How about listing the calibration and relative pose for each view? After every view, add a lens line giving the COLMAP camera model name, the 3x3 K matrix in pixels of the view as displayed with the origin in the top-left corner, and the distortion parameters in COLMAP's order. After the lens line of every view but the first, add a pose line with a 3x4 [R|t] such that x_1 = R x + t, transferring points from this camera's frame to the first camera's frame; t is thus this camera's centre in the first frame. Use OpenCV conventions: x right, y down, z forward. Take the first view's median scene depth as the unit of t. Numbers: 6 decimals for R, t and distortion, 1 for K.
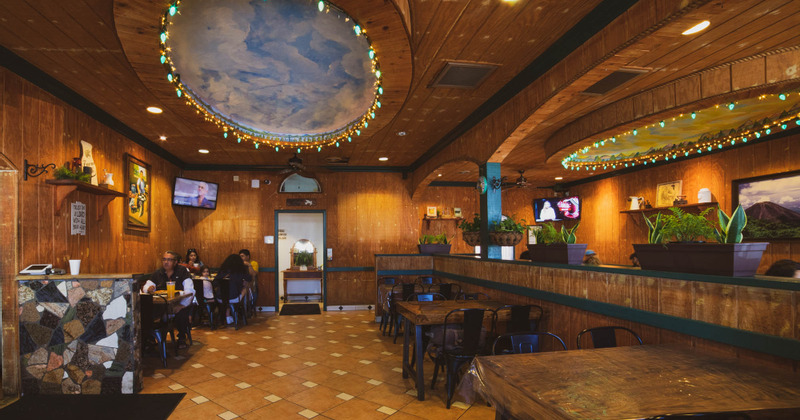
lens RADIAL K [[360.5, 0, 397.3], [0, 360.5, 243.3], [0, 0, 1]] dist [0.000071, 0.000179]
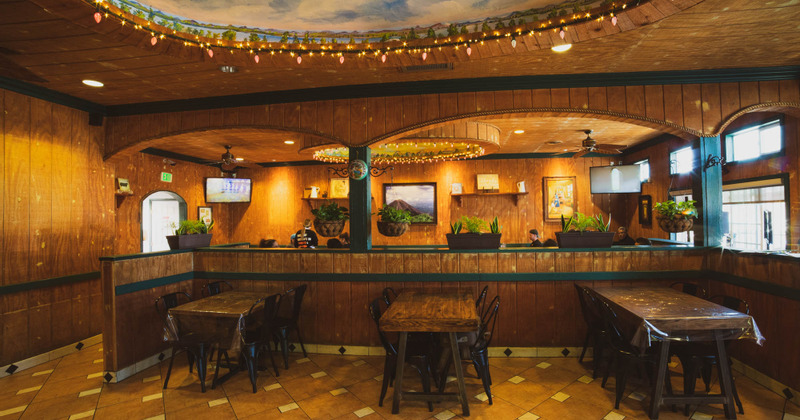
lens RADIAL K [[348.8, 0, 400.0], [0, 348.8, 210.0], [0, 0, 1]] dist [-0.071278, 0.000173]
pose [[0.335645, 0.022019, 0.941731, -0.328211], [0.008489, 0.999615, -0.026398, -0.020664], [-0.941950, 0.016854, 0.335329, 0.361963]]
